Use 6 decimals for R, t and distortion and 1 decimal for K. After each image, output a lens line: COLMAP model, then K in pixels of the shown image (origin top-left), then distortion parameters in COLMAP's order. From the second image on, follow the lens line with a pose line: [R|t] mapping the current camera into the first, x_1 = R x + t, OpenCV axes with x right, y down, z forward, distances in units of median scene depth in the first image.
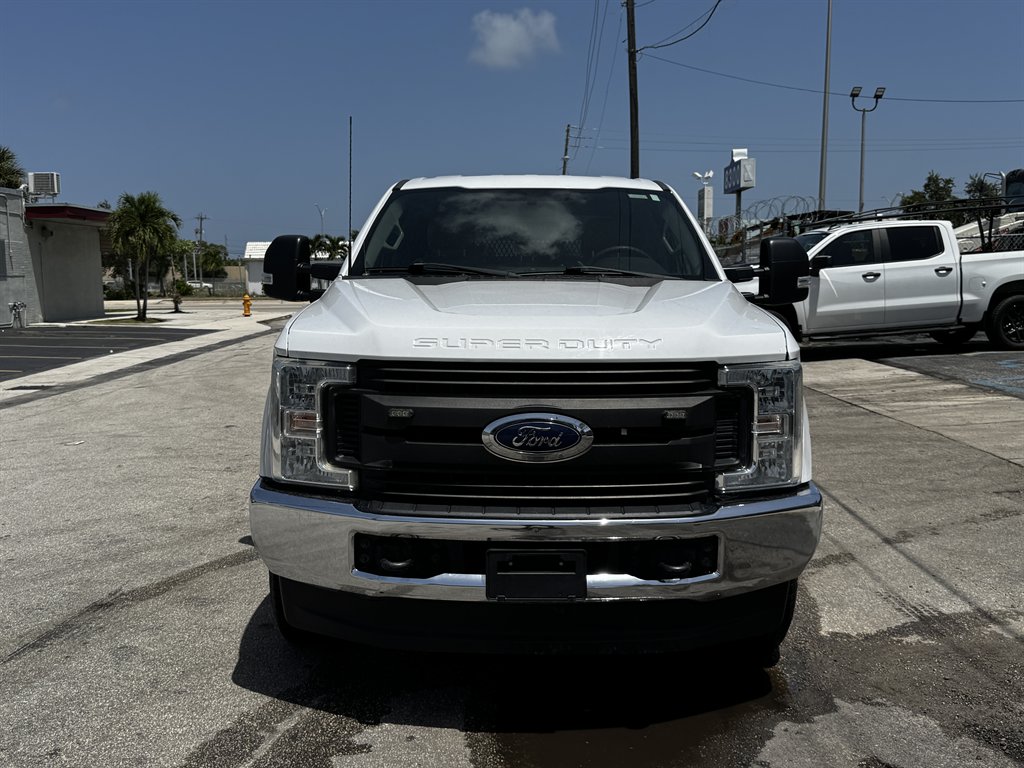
lens RADIAL K [[1010.2, 0, 517.2], [0, 1010.2, 385.9], [0, 0, 1]] dist [0.051401, 0.000000]
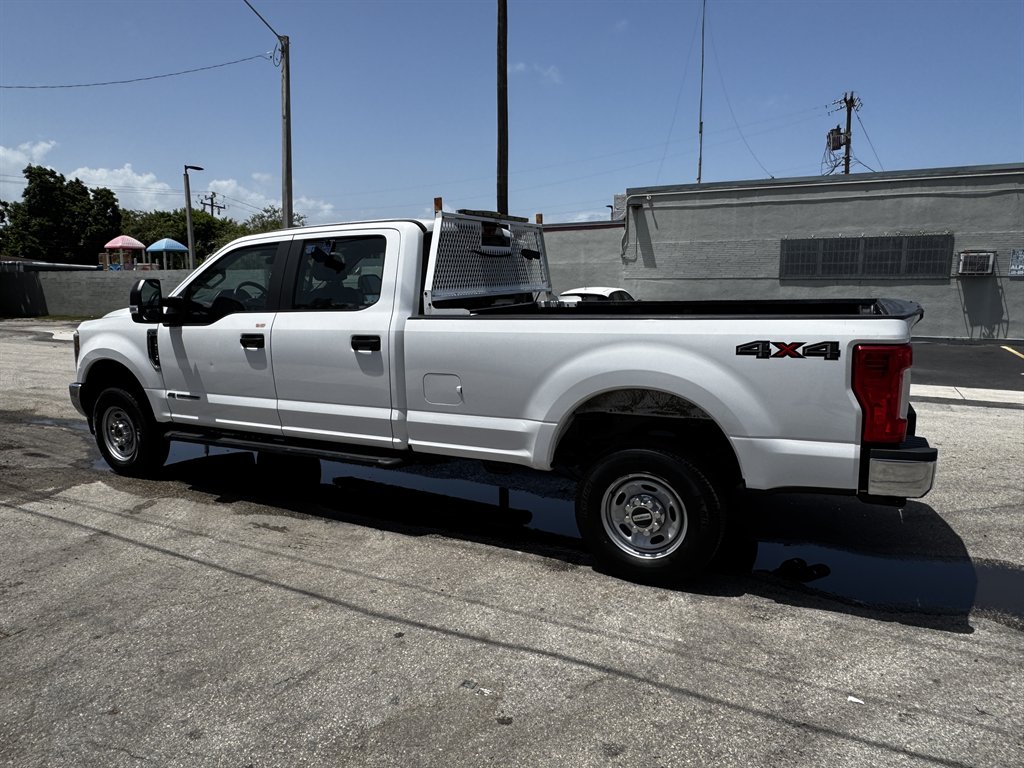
lens RADIAL K [[656.5, 0, 504.4], [0, 656.5, 386.9], [0, 0, 1]] dist [-0.006550, 0.004974]
pose [[-0.462308, 0.157213, -0.872671, 0.297763], [-0.085849, 0.971598, 0.220515, -0.084308], [0.882554, 0.176863, -0.435681, 0.646973]]
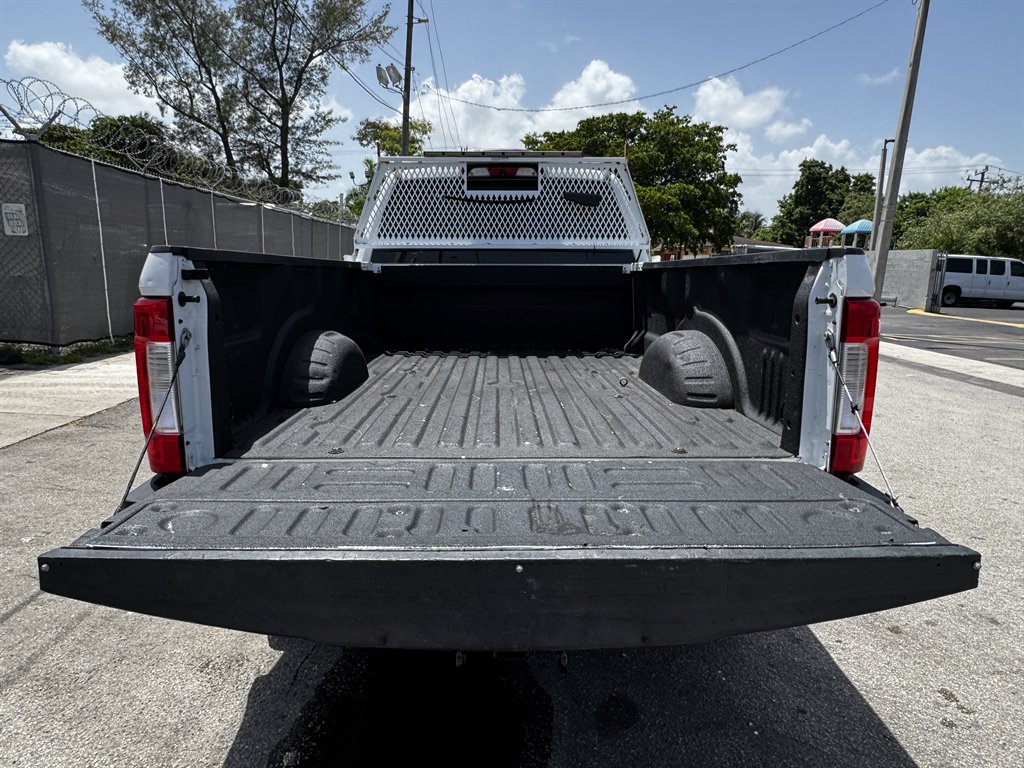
lens RADIAL K [[656.5, 0, 503.6], [0, 656.5, 384.5], [0, 0, 1]] dist [-0.006550, 0.004974]
pose [[-0.999917, -0.005354, -0.011740, 0.007479], [-0.008535, 0.956804, 0.290607, -0.082090], [0.009677, 0.290683, -0.956770, 0.776062]]
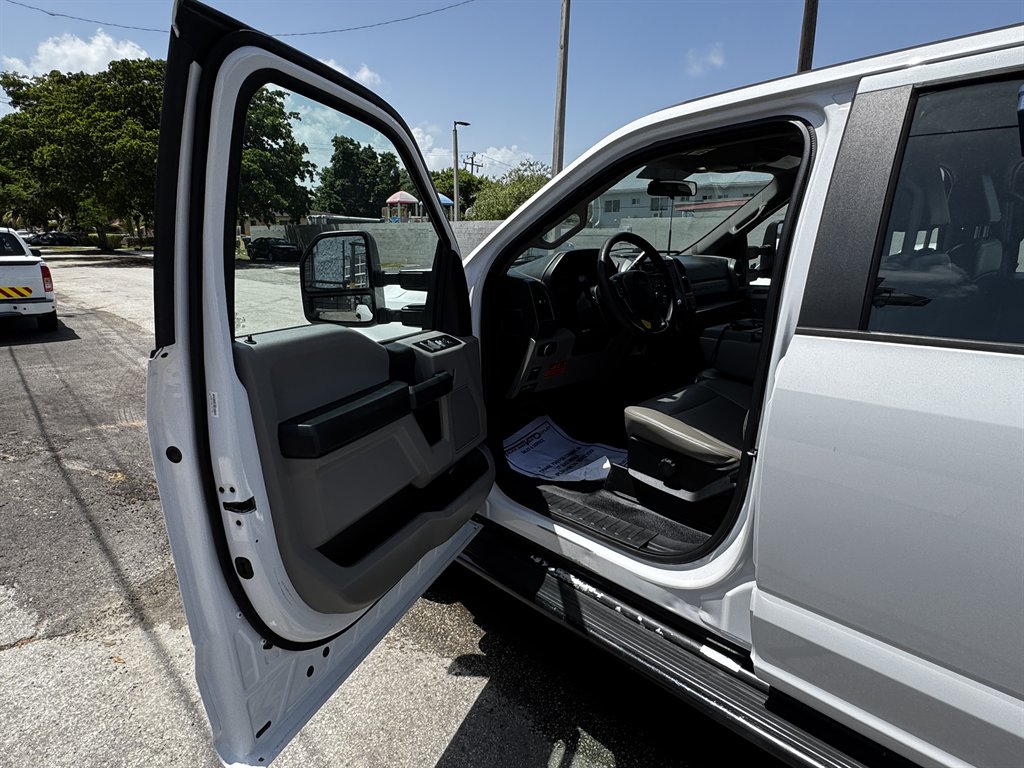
lens RADIAL K [[581.2, 0, 510.4], [0, 581.2, 385.7], [0, 0, 1]] dist [0.001255, -0.003017]
pose [[-0.732361, 0.185839, -0.655065, 0.158465], [-0.063634, 0.939146, 0.337573, -0.059975], [0.677936, 0.288910, -0.675969, 0.441392]]
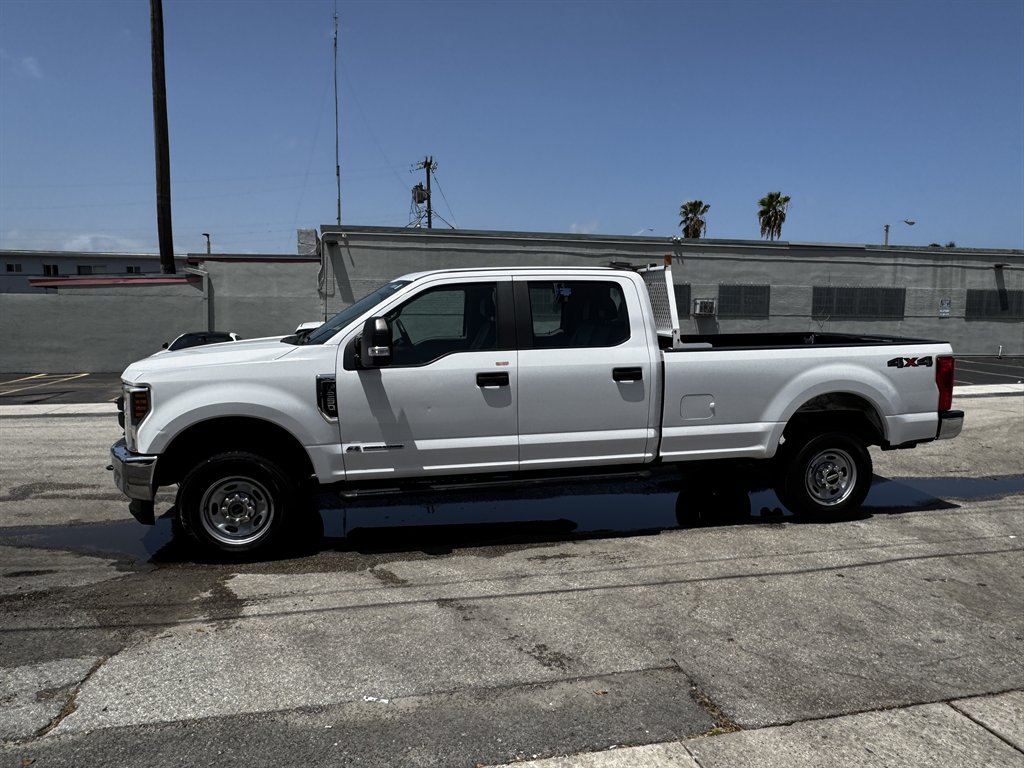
lens RADIAL K [[656.5, 0, 506.8], [0, 656.5, 383.2], [0, 0, 1]] dist [-0.006550, 0.004974]
pose [[0.200745, 0.117566, -0.972563, 0.383583], [-0.114702, 0.988765, 0.095849, -0.054901], [0.972905, 0.092314, 0.211975, 0.337421]]
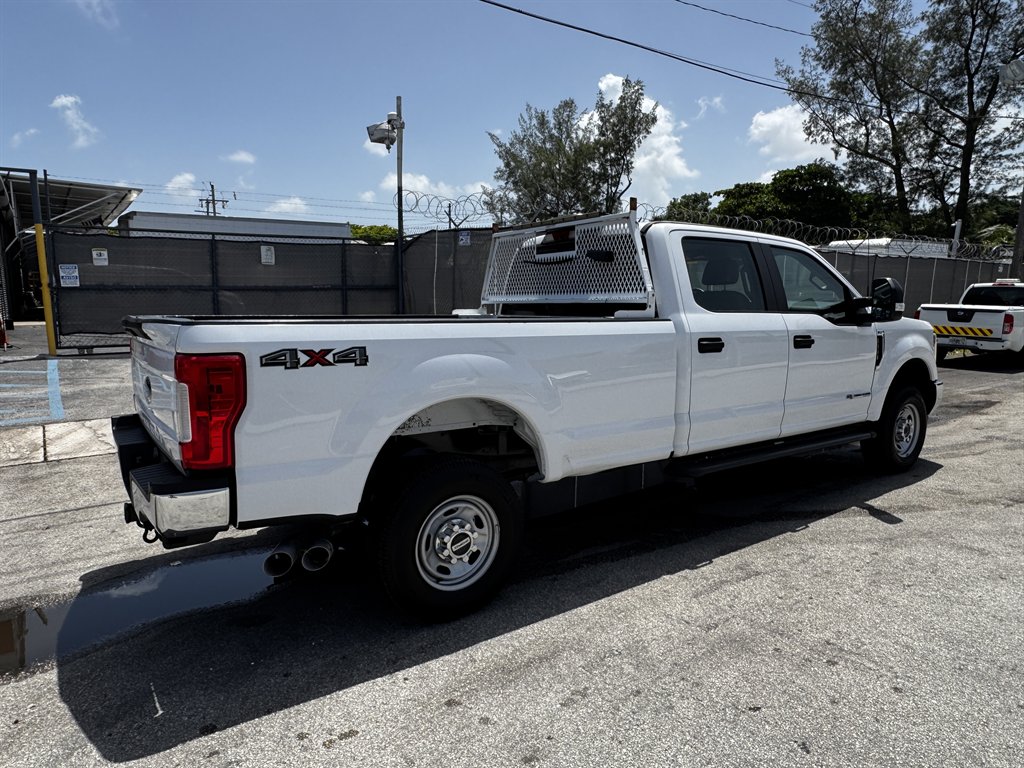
lens RADIAL K [[656.5, 0, 506.5], [0, 656.5, 388.2], [0, 0, 1]] dist [-0.006550, 0.004974]
pose [[-0.570016, -0.107085, 0.814625, -0.243816], [0.098440, 0.975428, 0.197104, -0.080897], [-0.815715, 0.192544, -0.545468, 0.691908]]
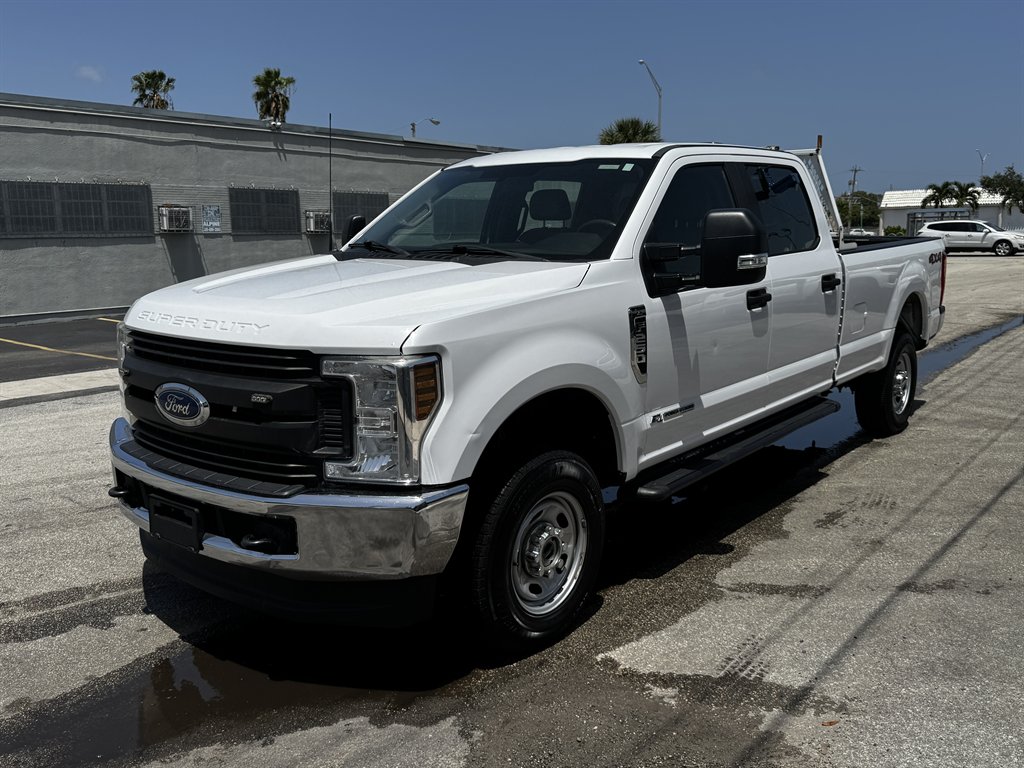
lens RADIAL K [[891.8, 0, 504.6], [0, 891.8, 382.8], [0, 0, 1]] dist [0.075620, -0.123737]
pose [[0.773944, 0.103459, -0.624745, 0.205216], [-0.060777, 0.994145, 0.089342, -0.018992], [0.630331, -0.031175, 0.775700, 0.096957]]
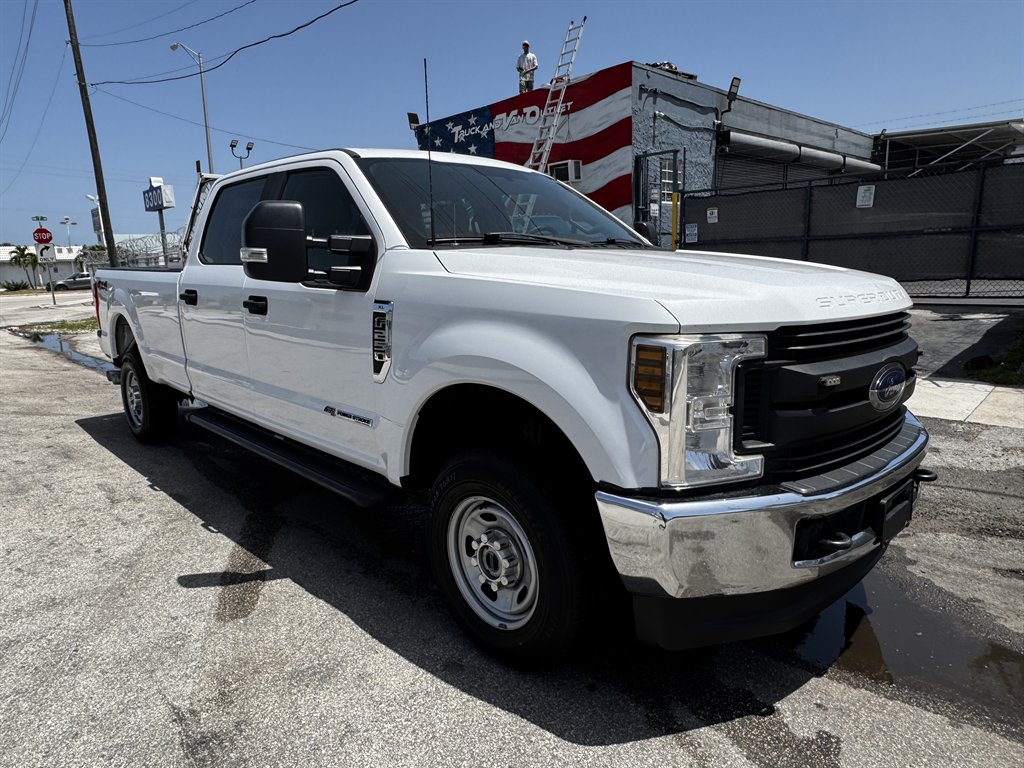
lens RADIAL K [[656.5, 0, 509.4], [0, 656.5, 388.9], [0, 0, 1]] dist [-0.006550, 0.004974]
pose [[0.723531, -0.141621, 0.675608, -0.160801], [0.097512, 0.989883, 0.103071, -0.012222], [-0.683370, -0.008695, 0.730021, 0.168866]]
